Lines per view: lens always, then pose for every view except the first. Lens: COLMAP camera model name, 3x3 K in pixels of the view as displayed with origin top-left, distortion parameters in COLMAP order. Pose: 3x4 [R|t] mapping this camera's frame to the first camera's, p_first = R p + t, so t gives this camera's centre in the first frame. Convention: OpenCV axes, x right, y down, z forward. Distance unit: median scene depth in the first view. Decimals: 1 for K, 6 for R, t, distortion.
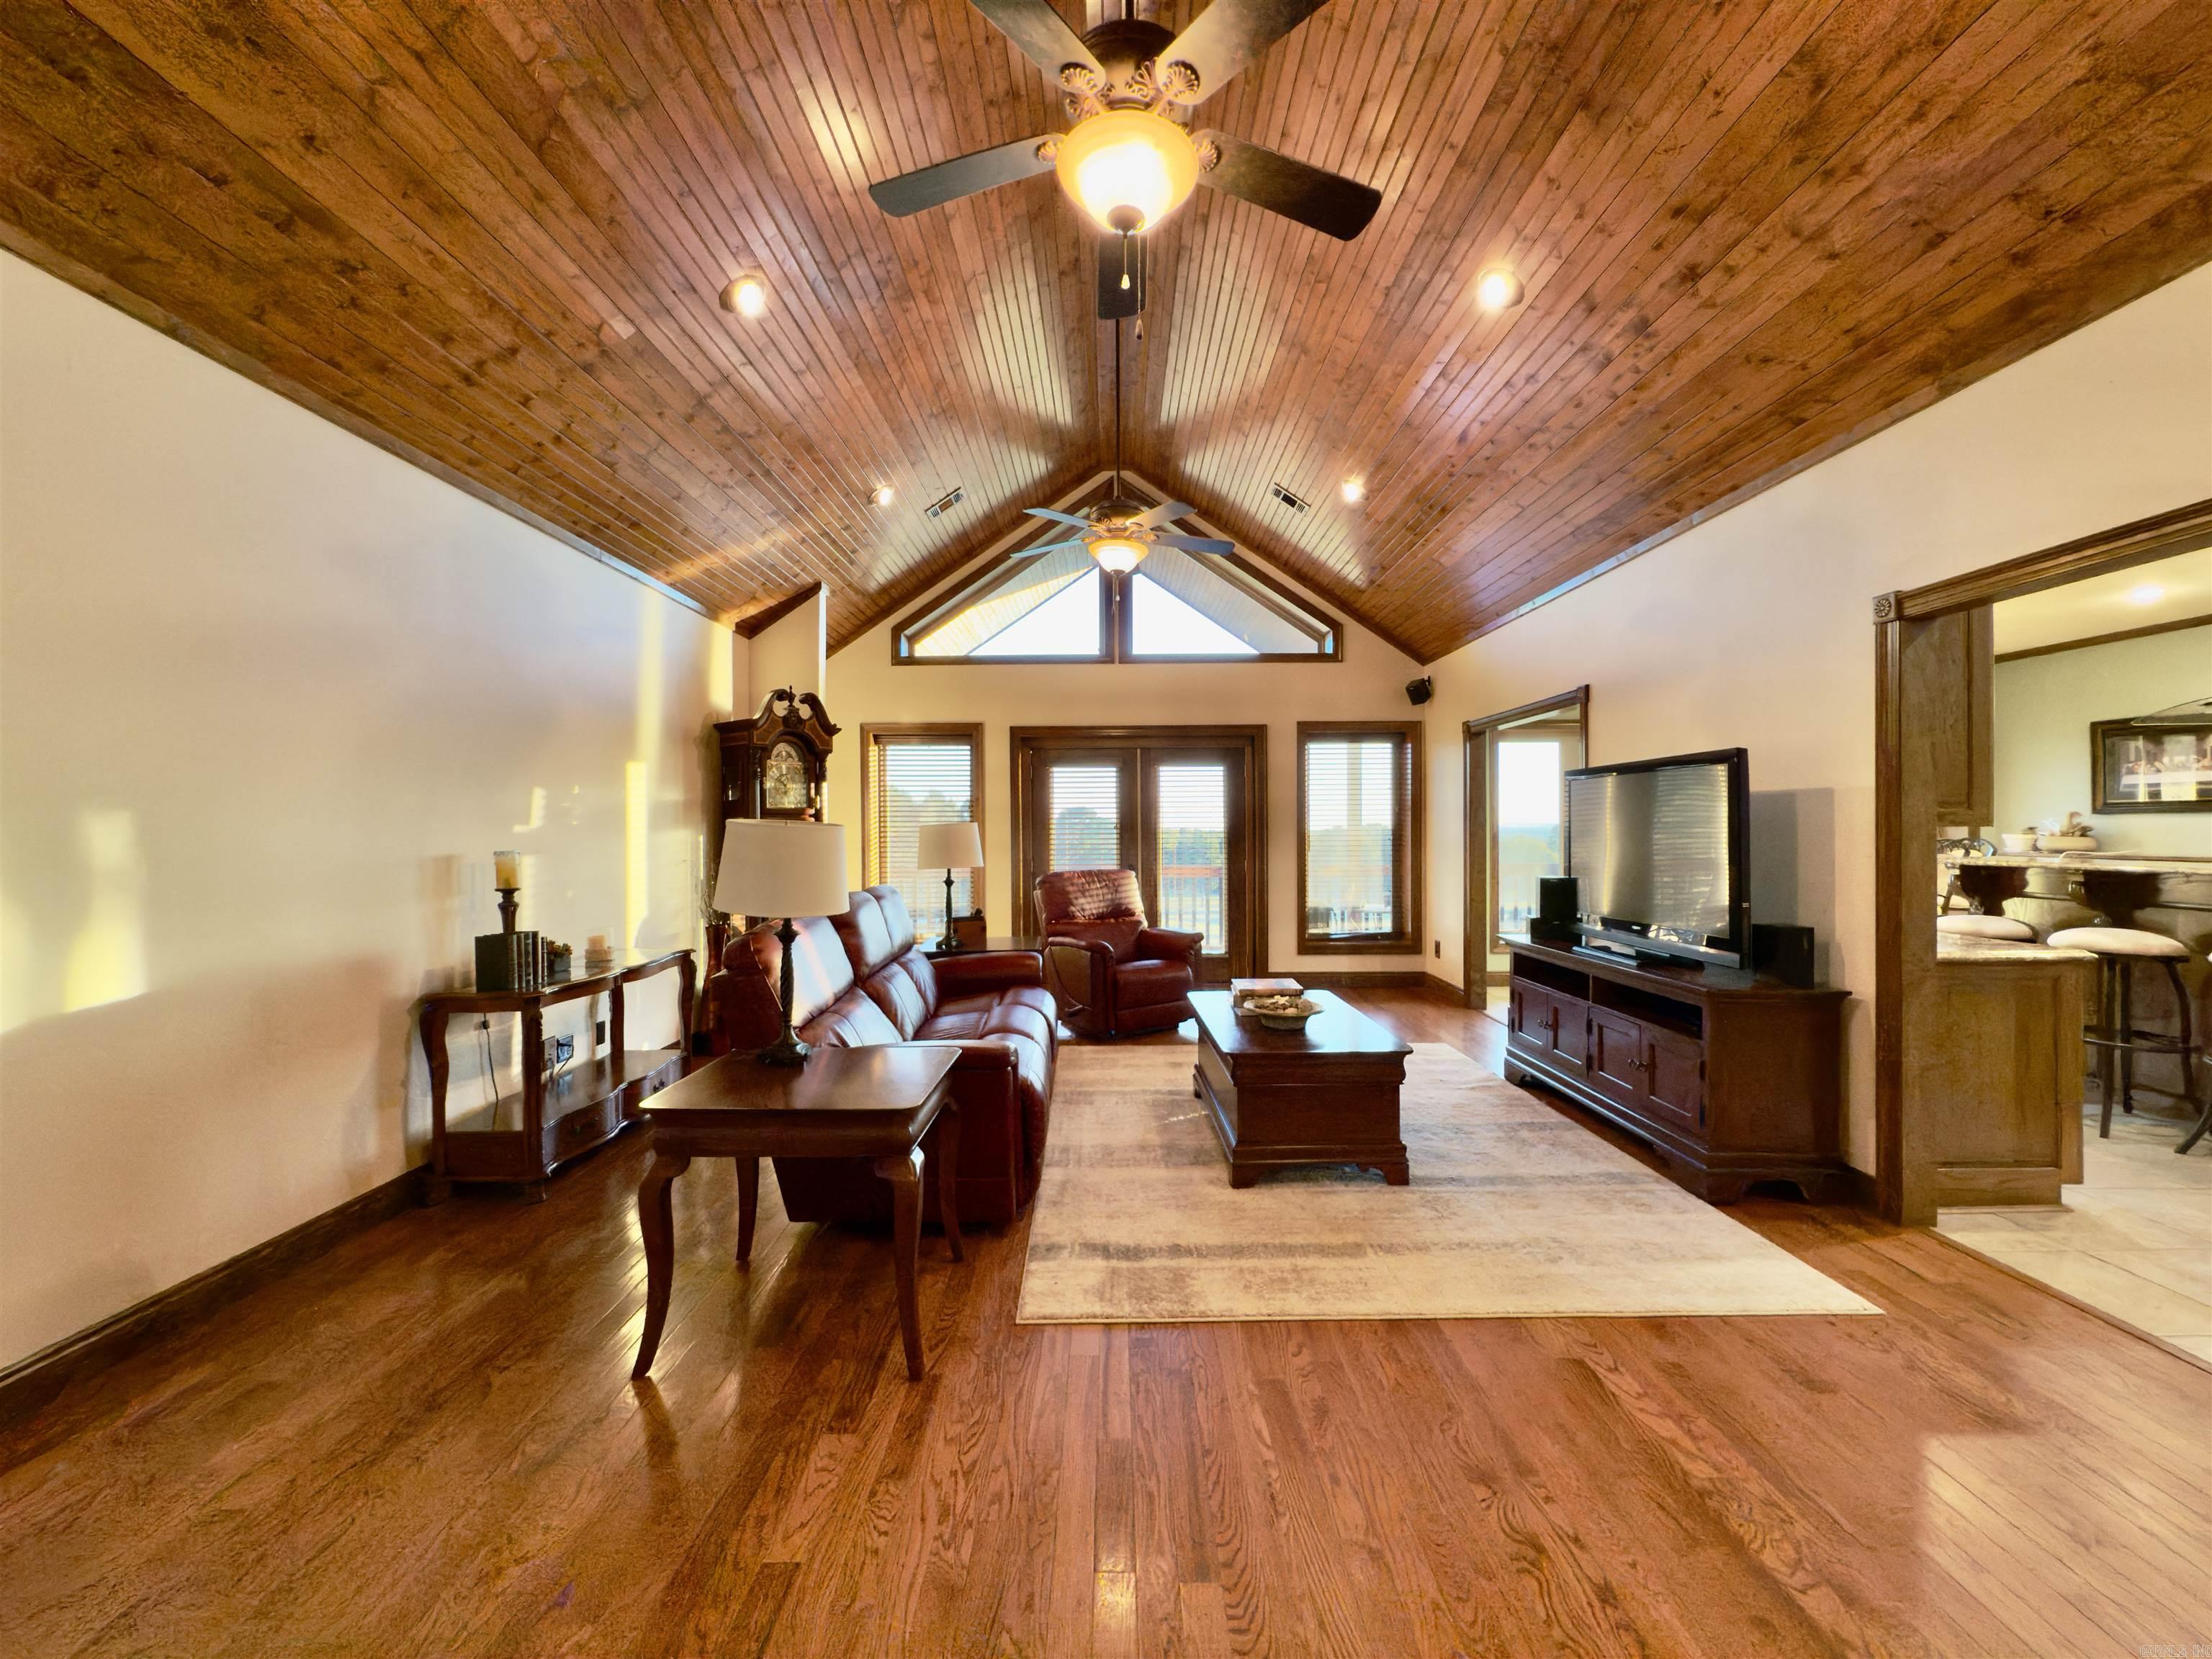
lens RADIAL K [[875.7, 0, 1105.6], [0, 875.7, 826.8], [0, 0, 1]] dist [-0.000579, 0.000573]
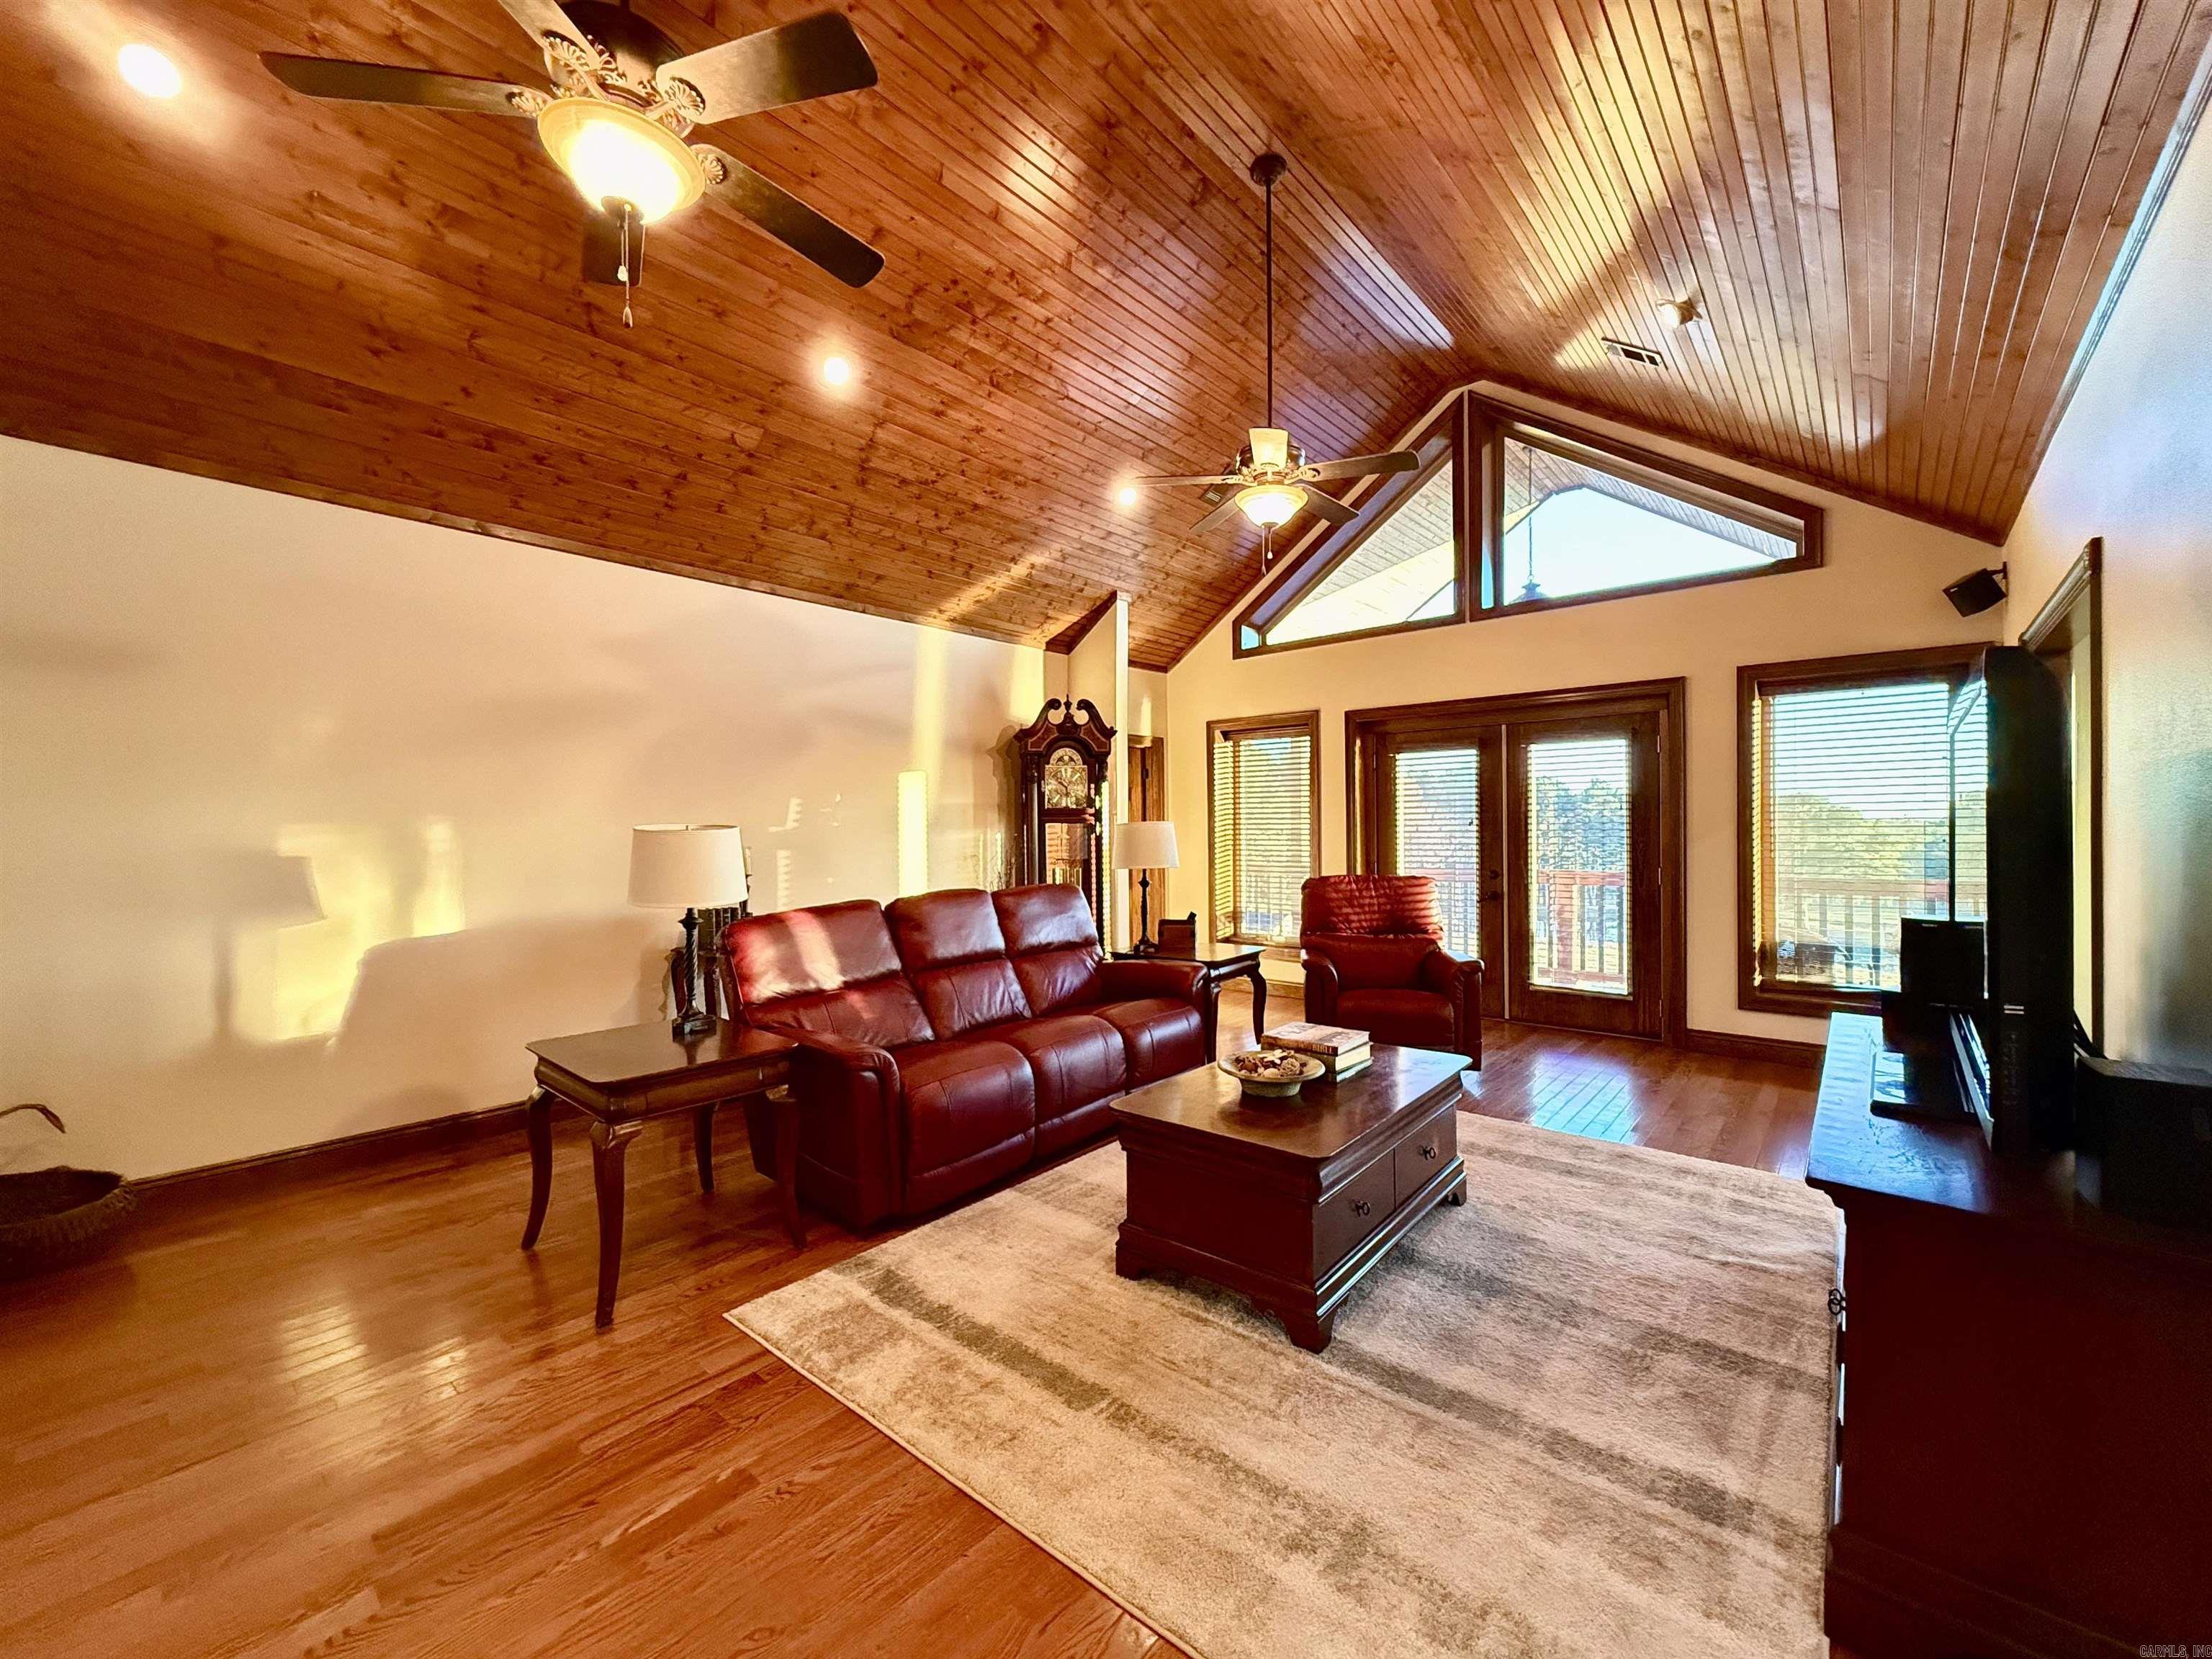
lens RADIAL K [[875.7, 0, 1108.0], [0, 875.7, 823.9], [0, 0, 1]] dist [-0.000579, 0.000573]
pose [[0.759869, -0.004754, -0.650059, 0.416458], [0.006378, 0.999980, 0.000142, -0.001933], [0.650045, -0.004254, 0.759884, 0.237705]]
